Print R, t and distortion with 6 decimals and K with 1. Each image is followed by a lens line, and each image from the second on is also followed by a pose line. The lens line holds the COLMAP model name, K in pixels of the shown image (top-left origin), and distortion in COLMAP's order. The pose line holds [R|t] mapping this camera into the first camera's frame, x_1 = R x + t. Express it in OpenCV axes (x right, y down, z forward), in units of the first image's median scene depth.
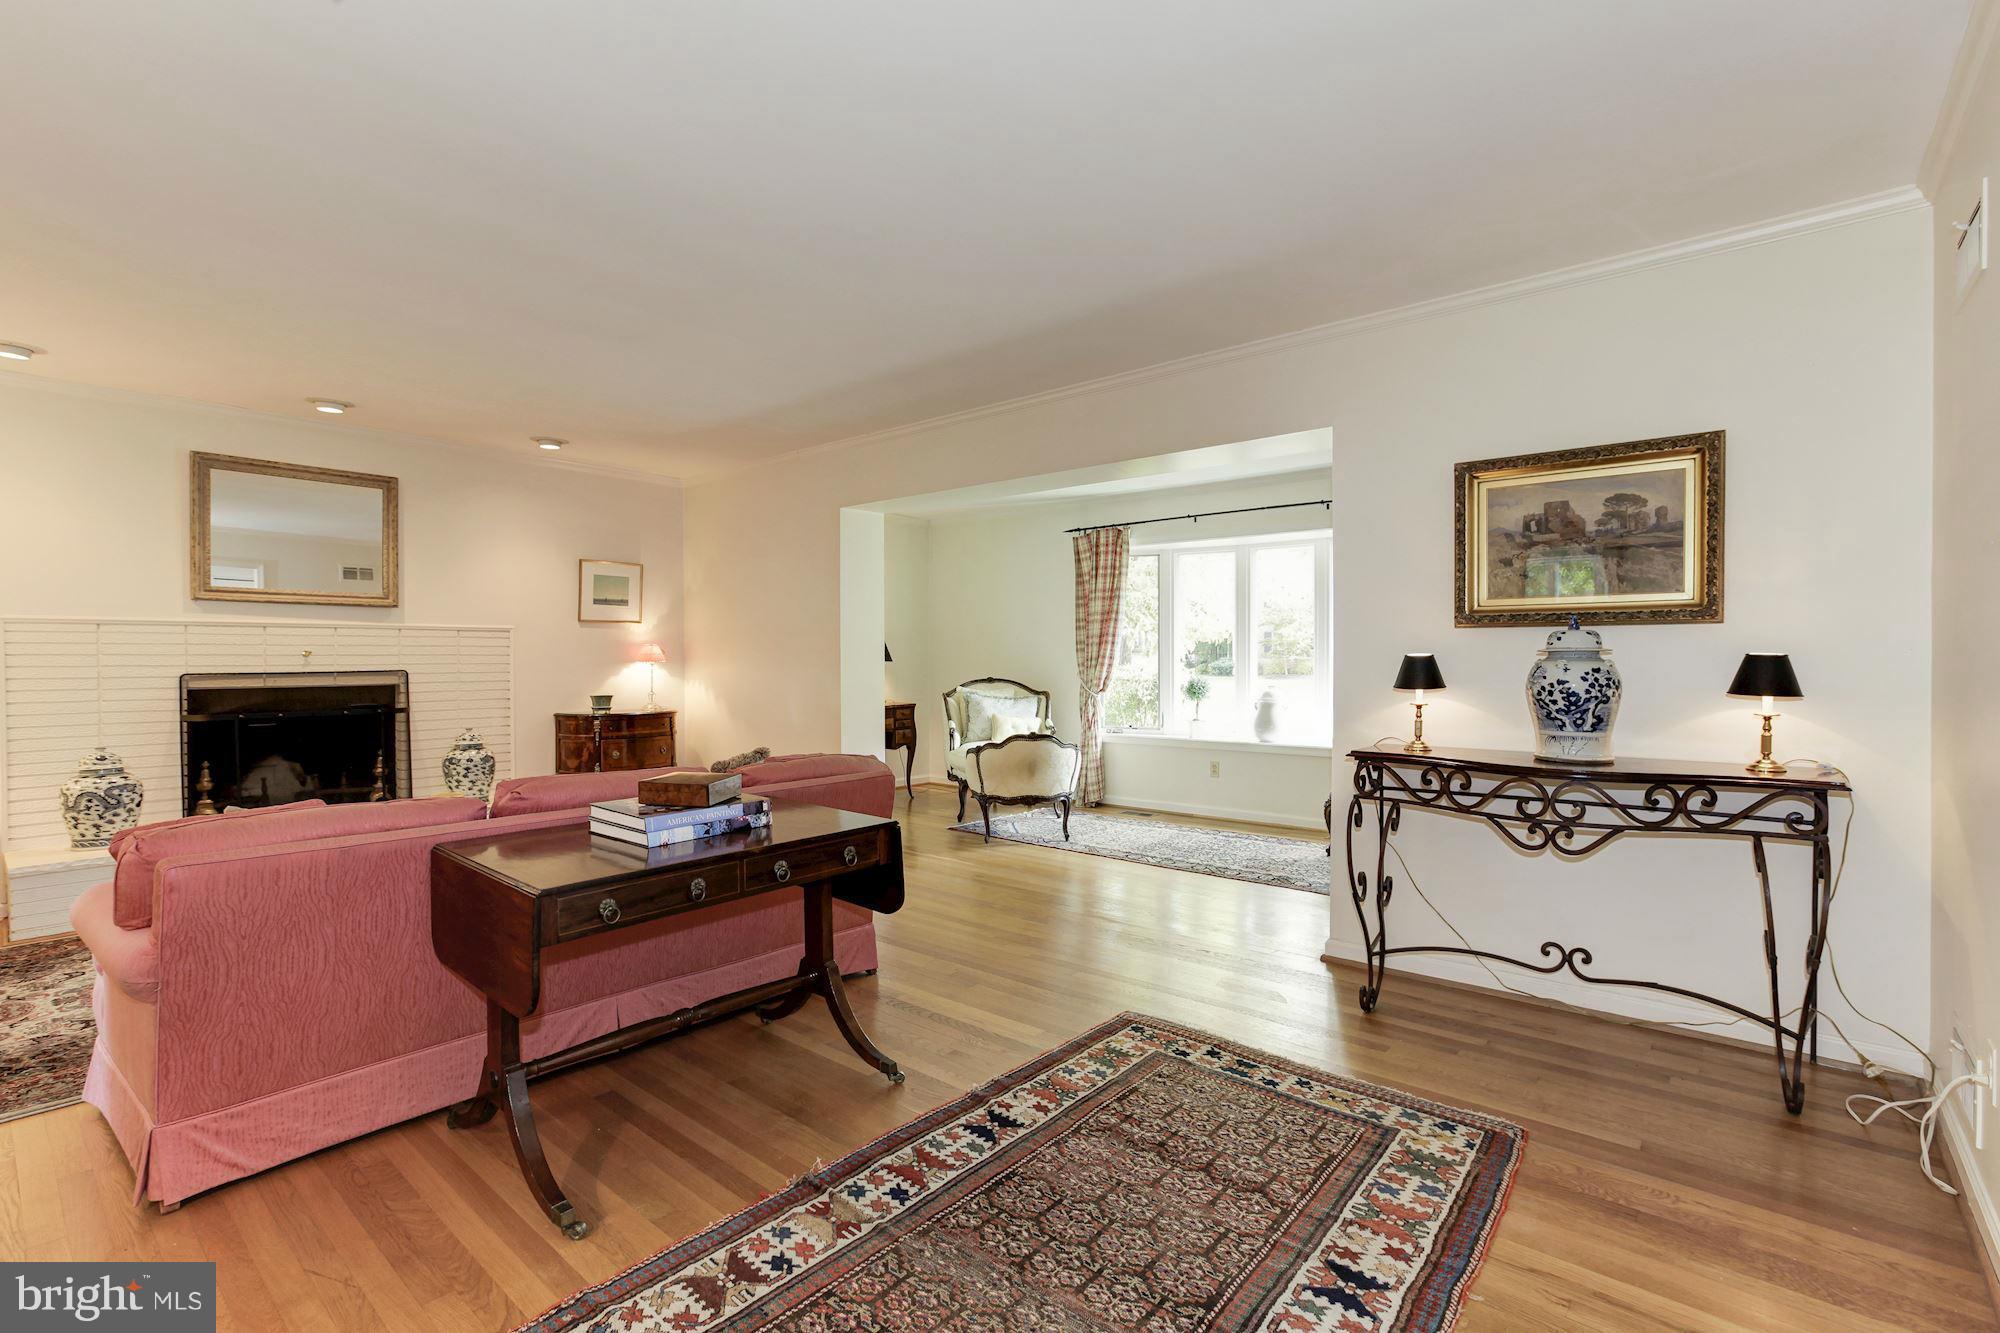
lens RADIAL K [[914.1, 0, 998.7], [0, 914.1, 659.4], [0, 0, 1]] dist [-0.050193, 0.024713]
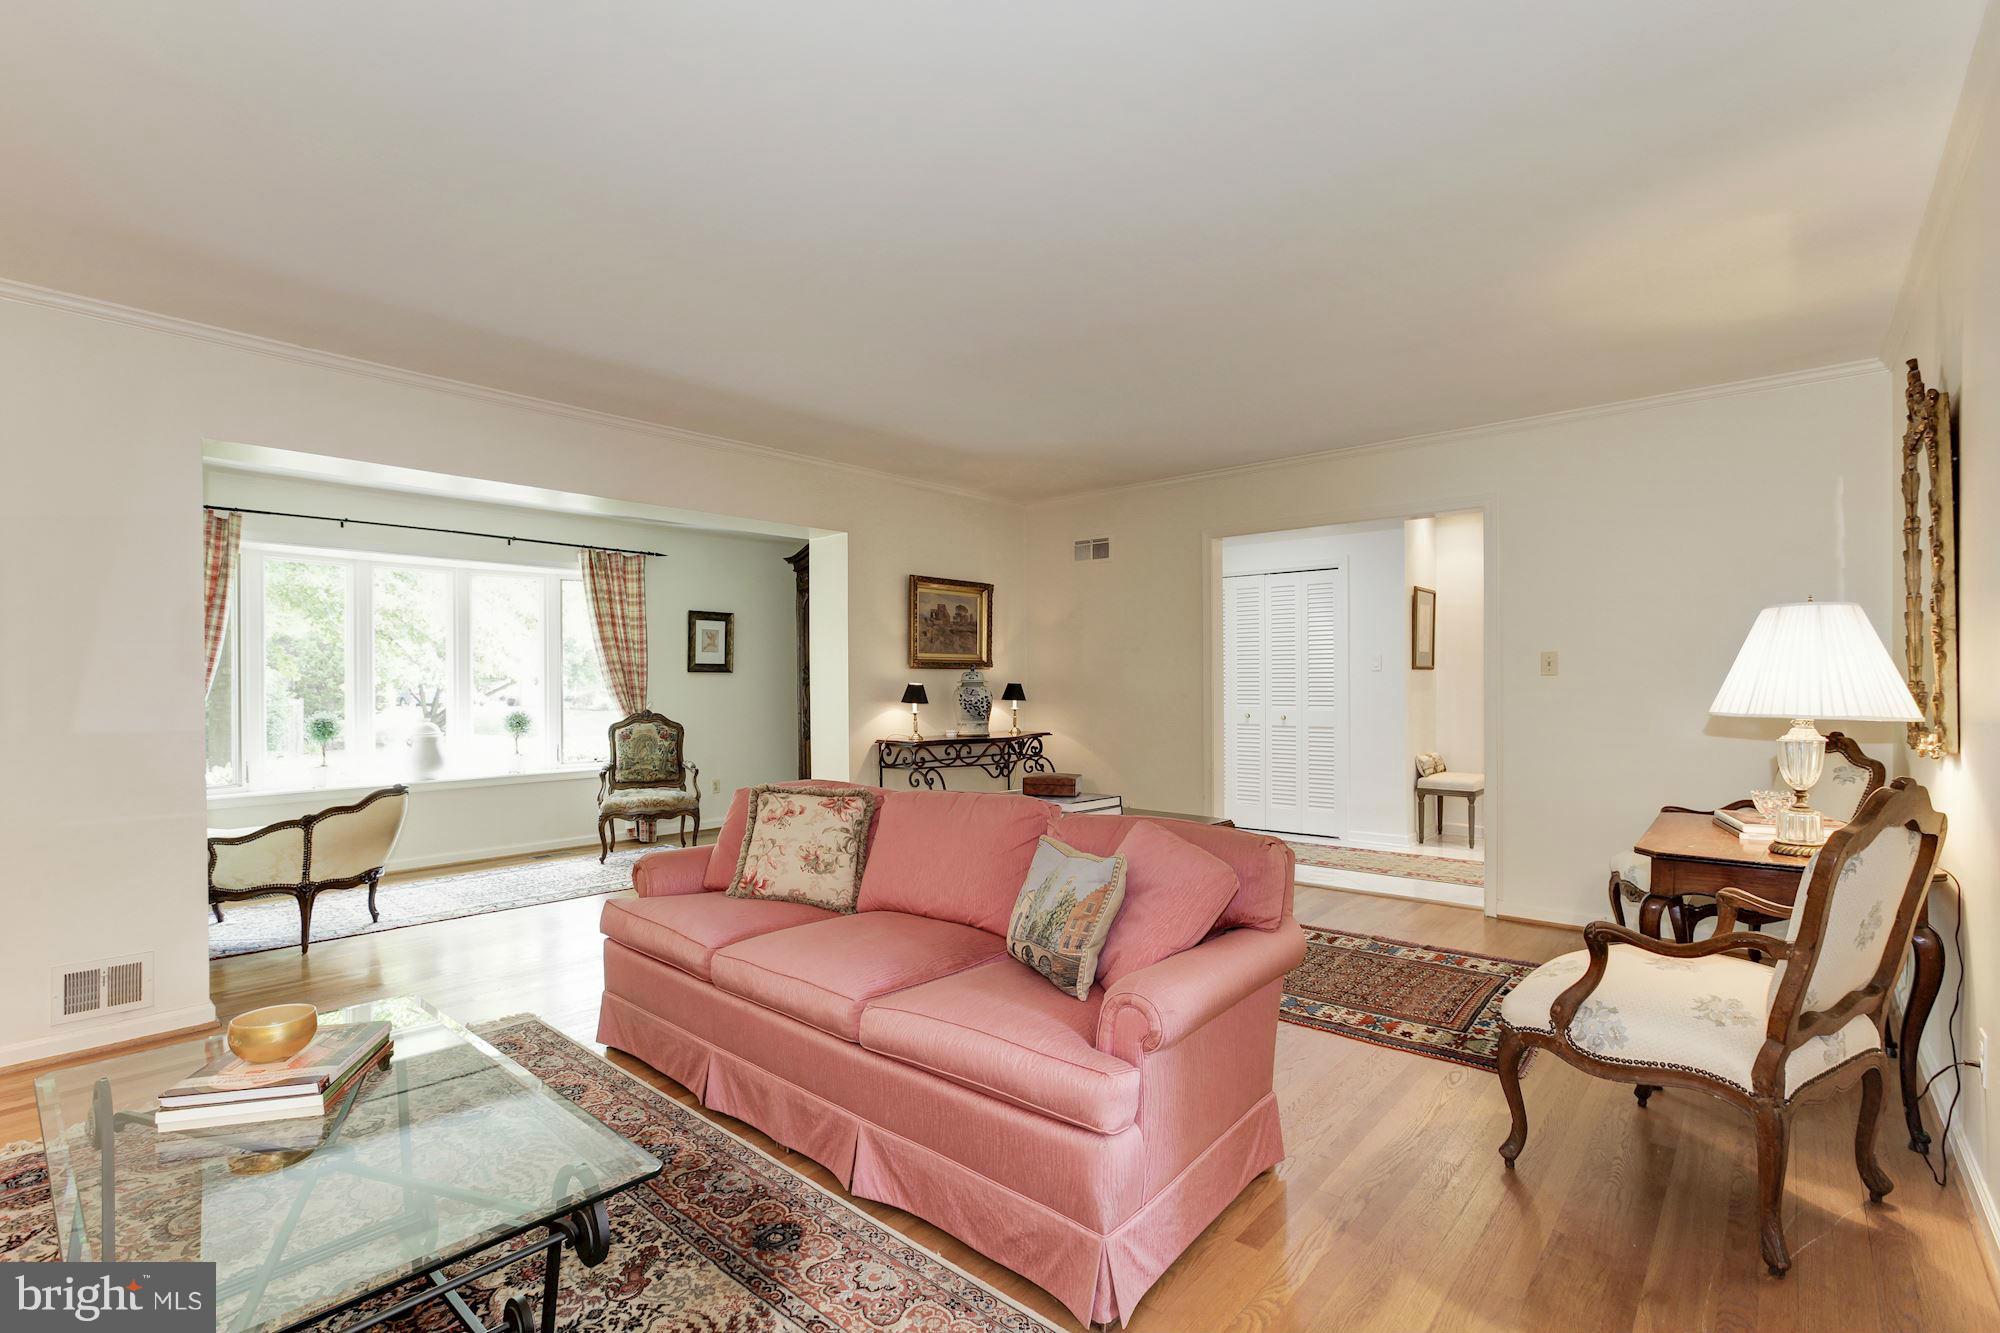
lens RADIAL K [[914.1, 0, 998.7], [0, 914.1, 659.4], [0, 0, 1]] dist [-0.050193, 0.024713]
pose [[0.023632, 0.022609, 0.999465, -1.357460], [0.010181, 0.999687, -0.022855, -0.011735], [-0.999669, 0.010715, 0.023395, 0.847924]]
